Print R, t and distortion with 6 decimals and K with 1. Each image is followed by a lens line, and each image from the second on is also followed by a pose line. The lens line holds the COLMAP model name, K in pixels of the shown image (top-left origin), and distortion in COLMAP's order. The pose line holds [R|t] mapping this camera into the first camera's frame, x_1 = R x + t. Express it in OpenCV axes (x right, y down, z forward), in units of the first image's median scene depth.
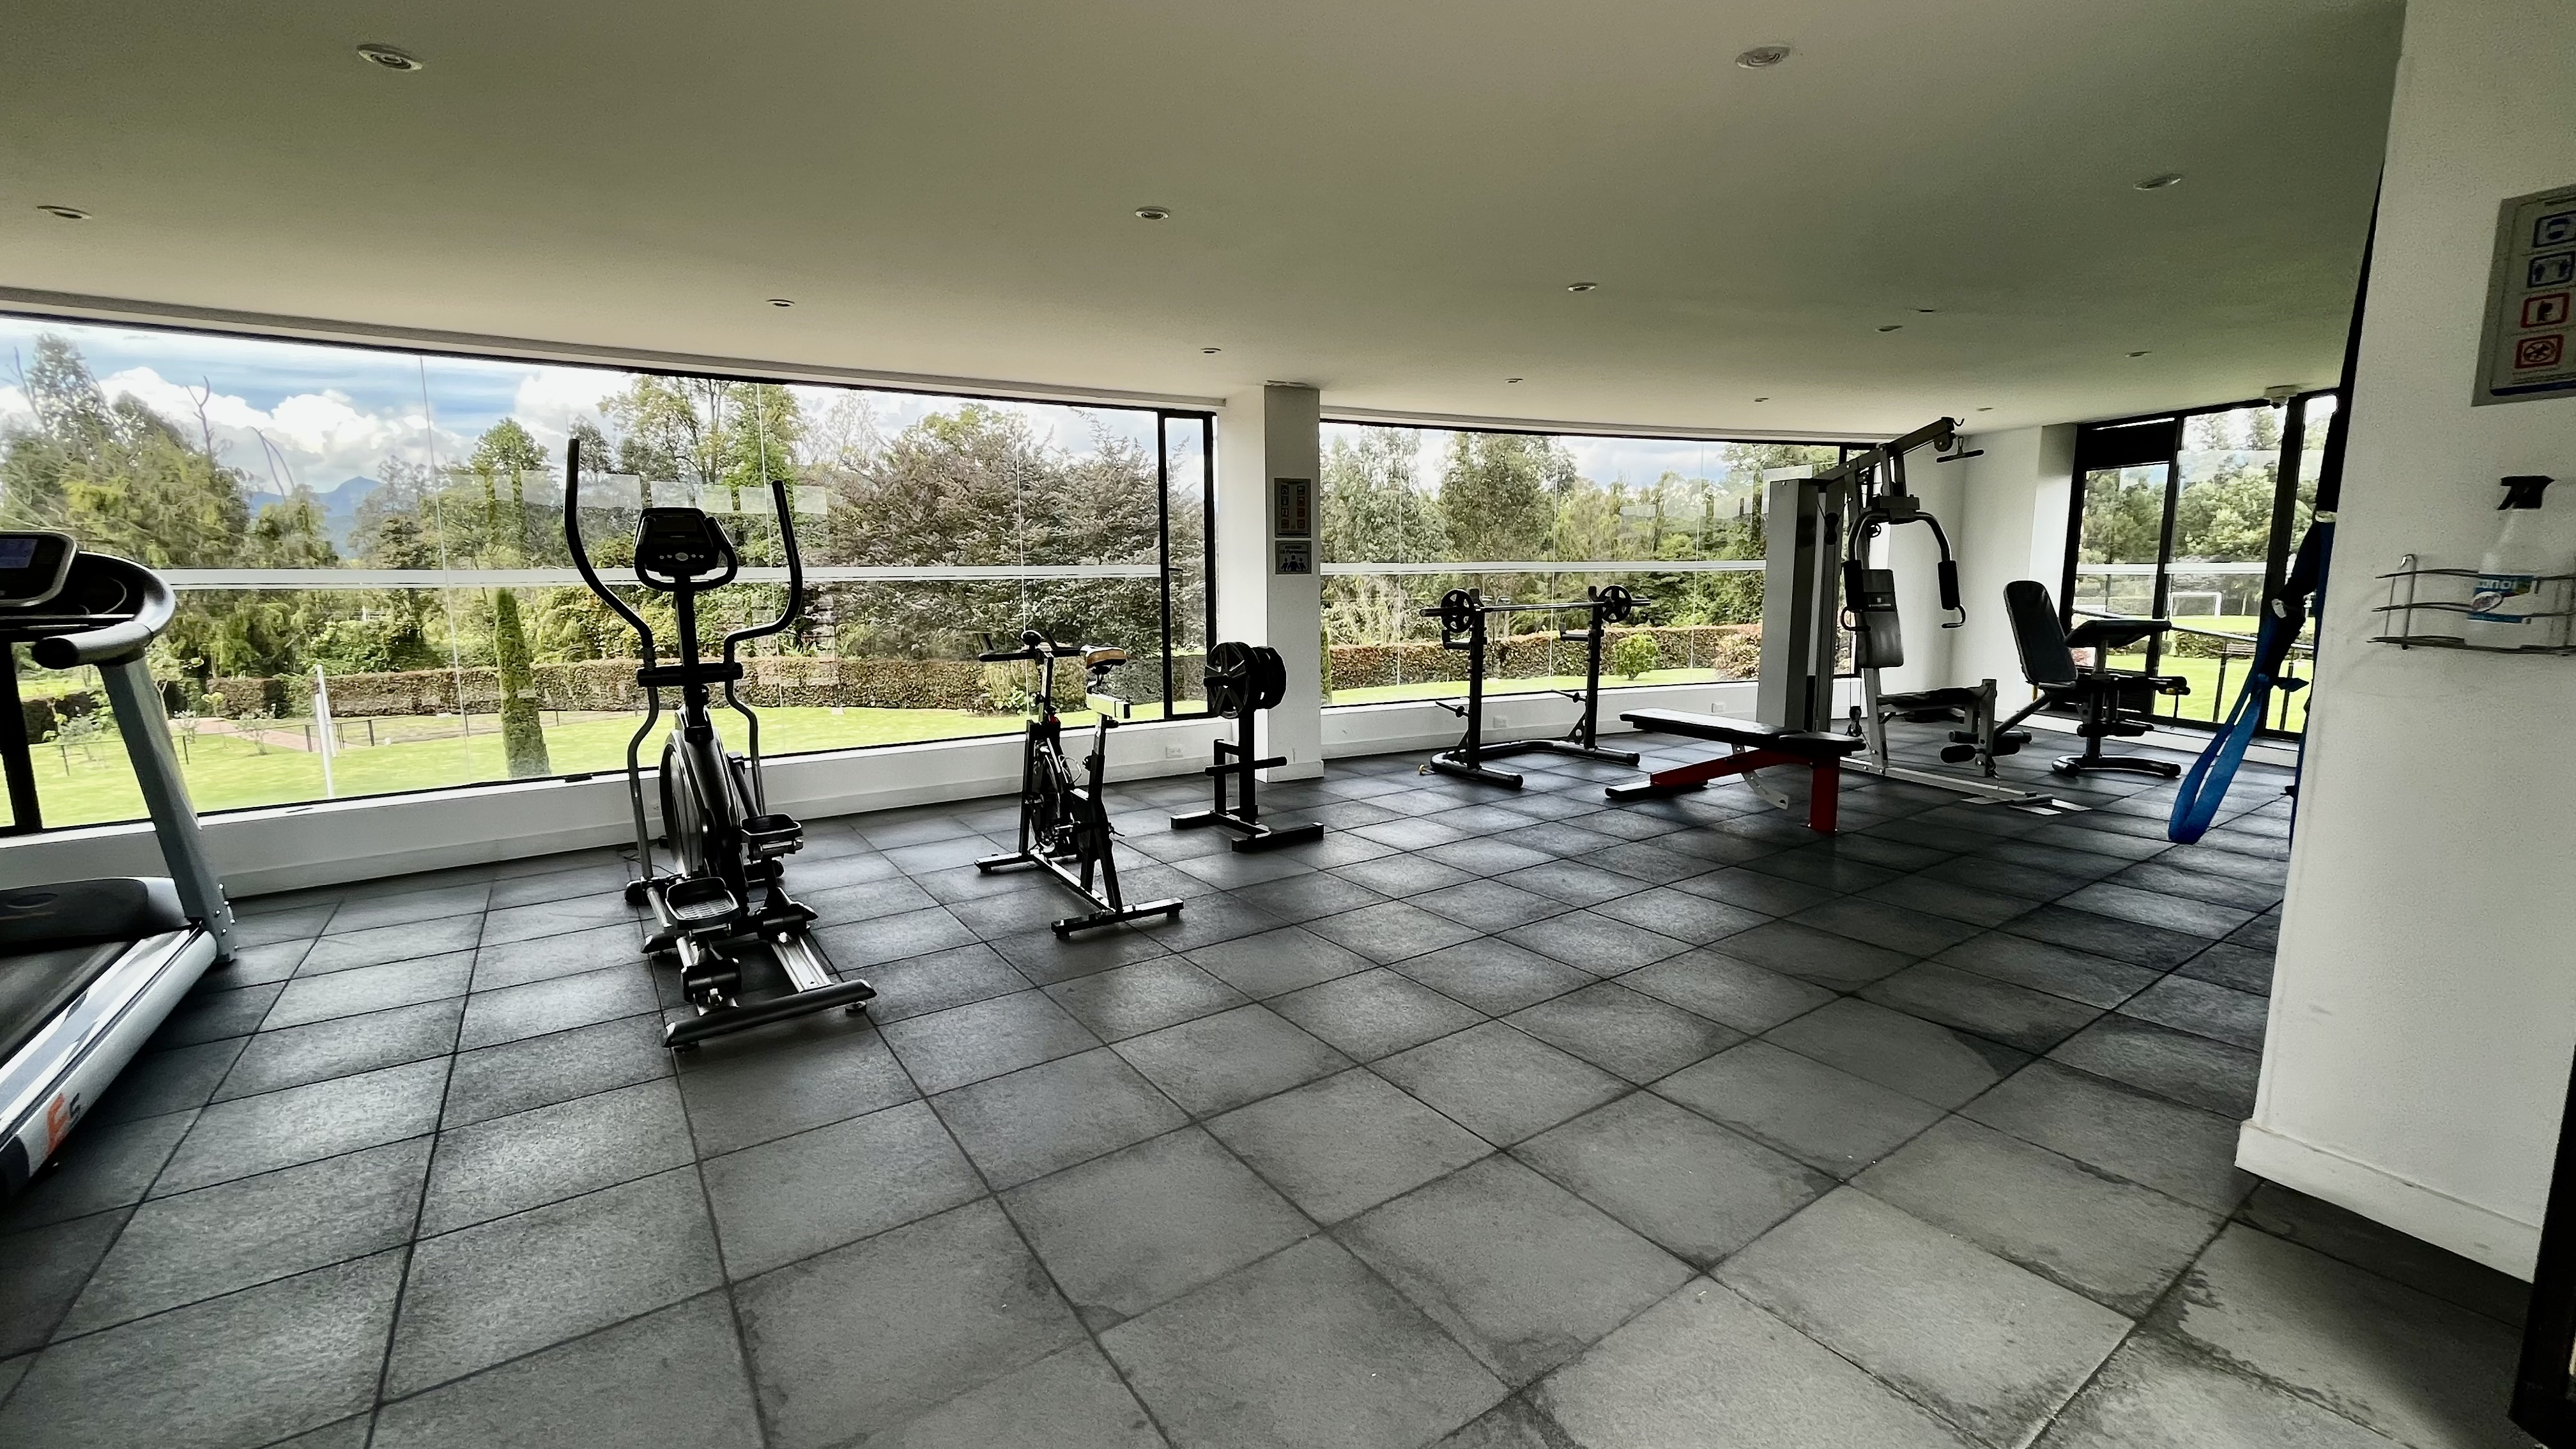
lens RADIAL K [[1037.1, 0, 1275.1], [0, 1037.1, 720.3], [0, 0, 1]] dist [0.000802, -0.001267]
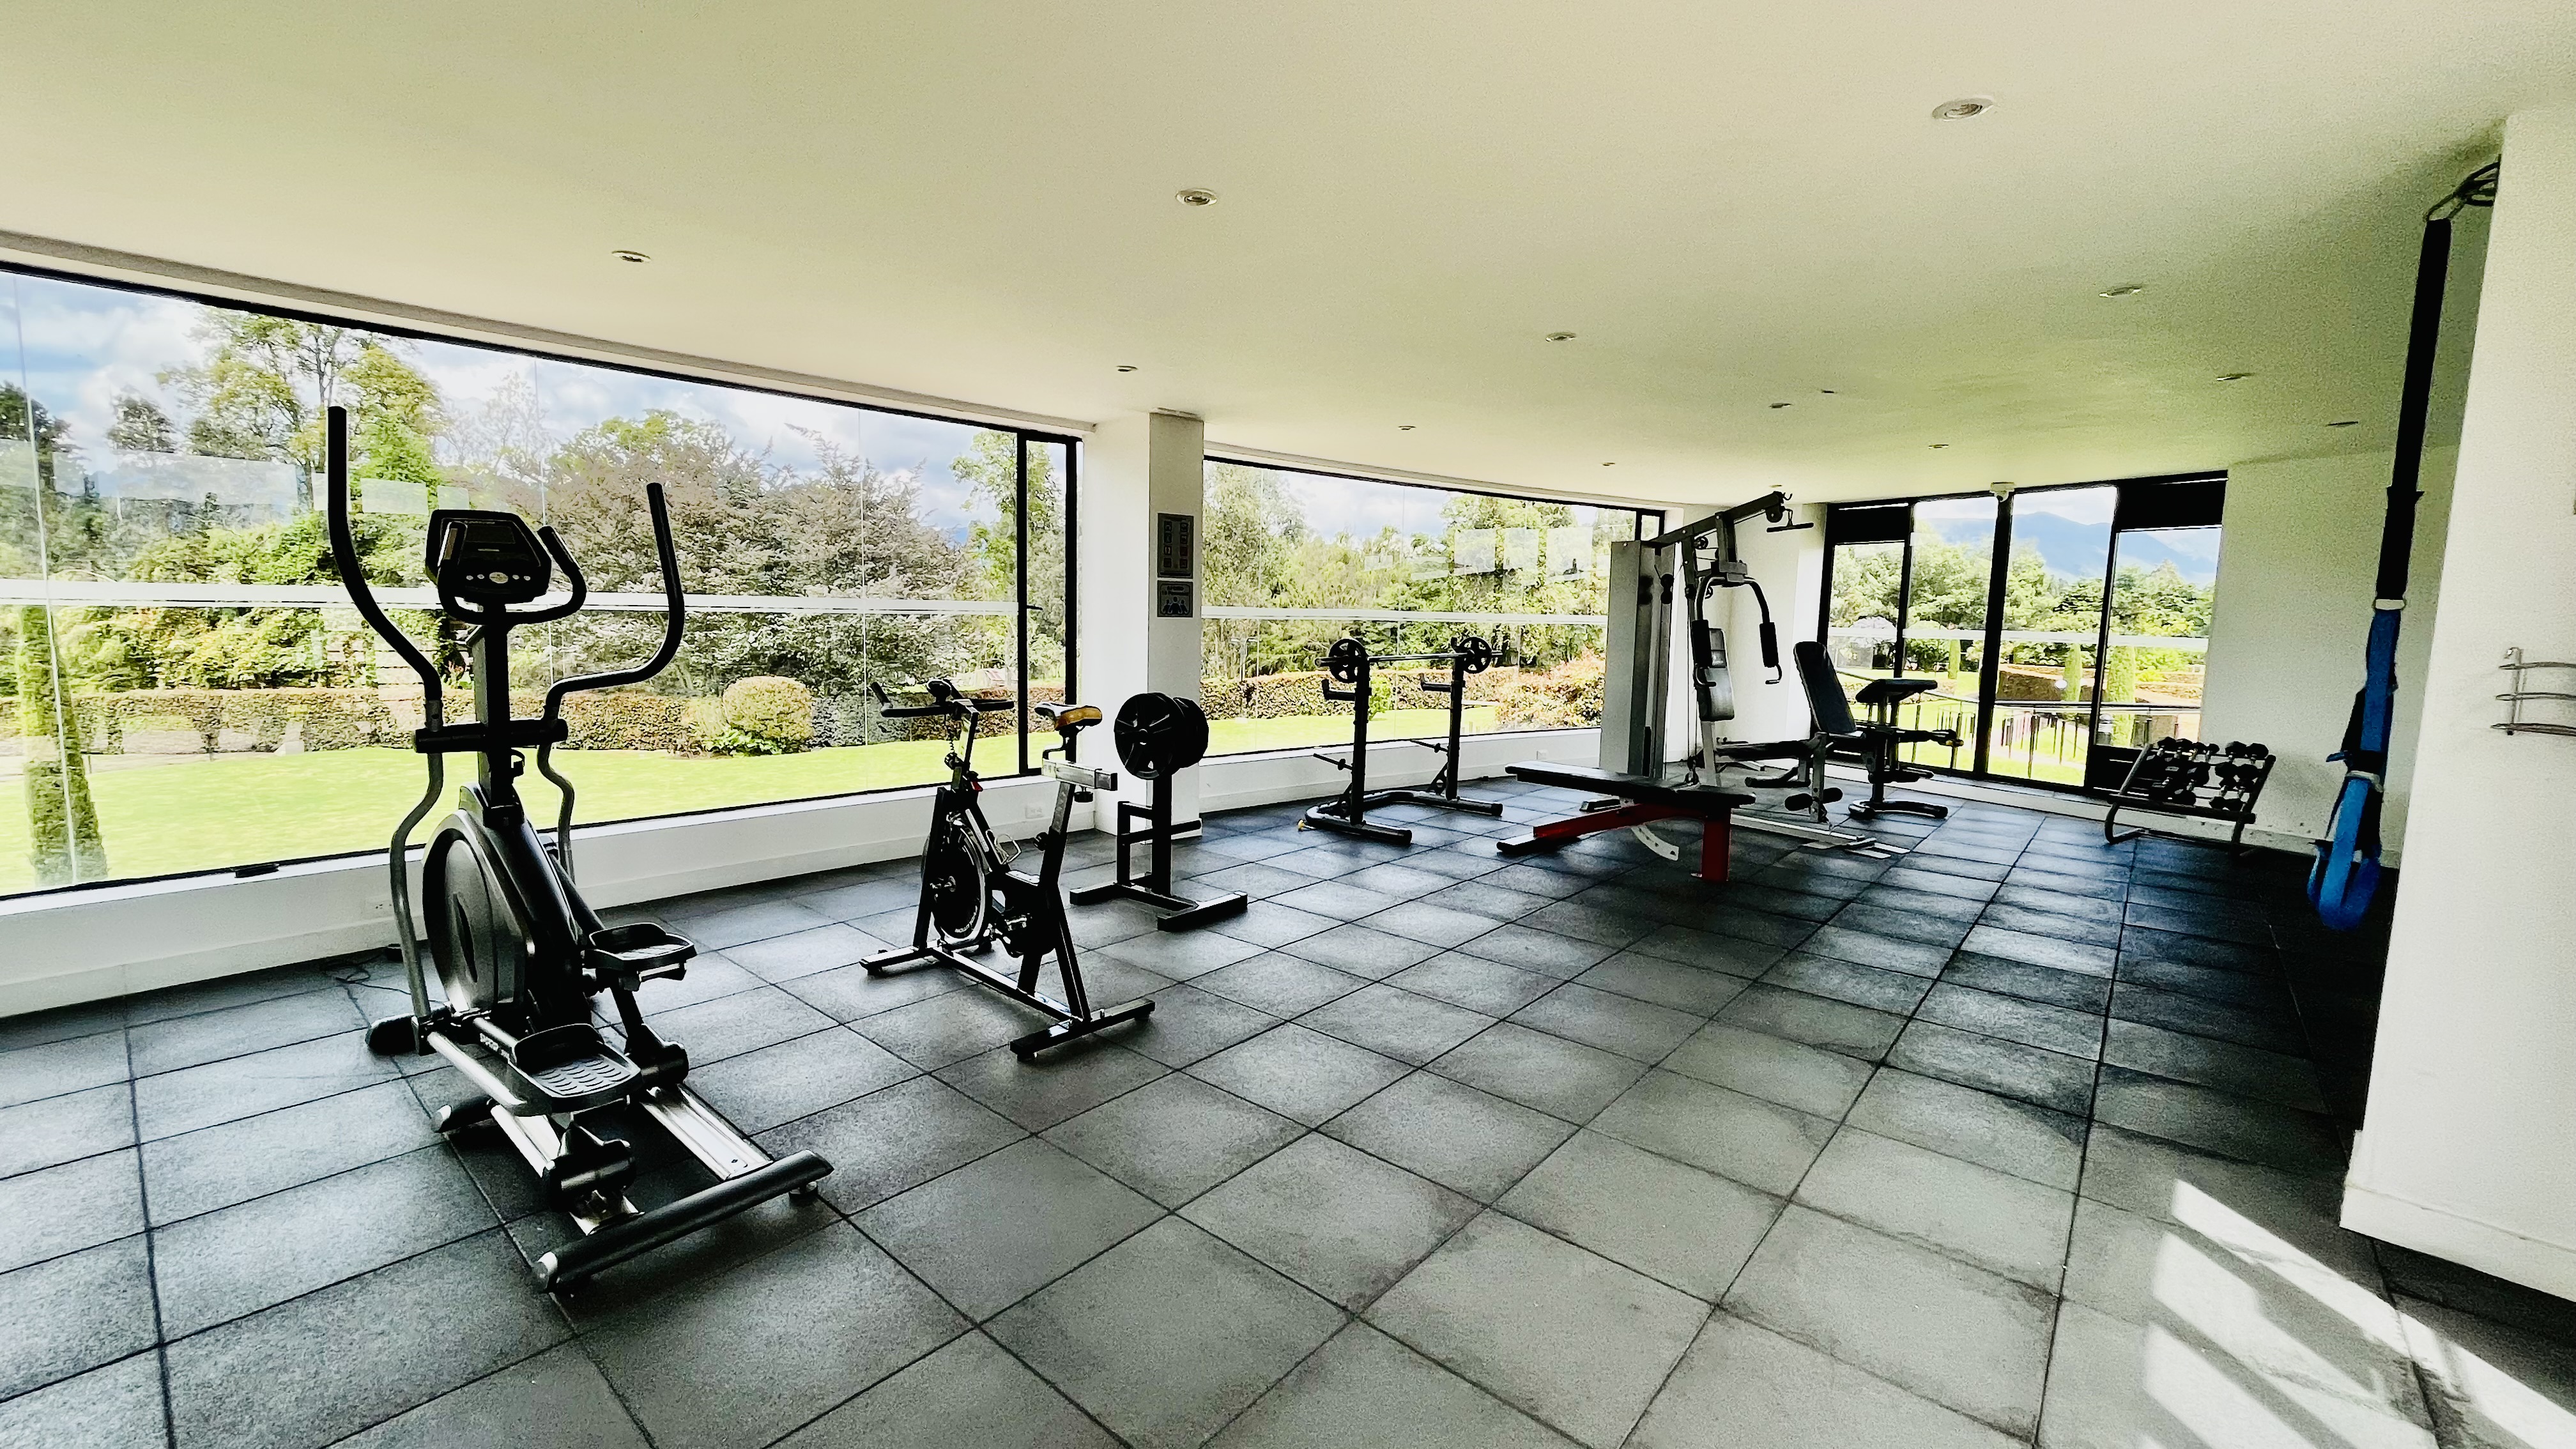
lens RADIAL K [[1037.1, 0, 1281.3], [0, 1037.1, 721.1], [0, 0, 1]] dist [0.000802, -0.001267]
pose [[0.967202, 0.004171, 0.253974, -0.176158], [0.004963, 0.999364, -0.035315, -0.021413], [-0.253959, 0.035417, 0.966566, 0.120903]]
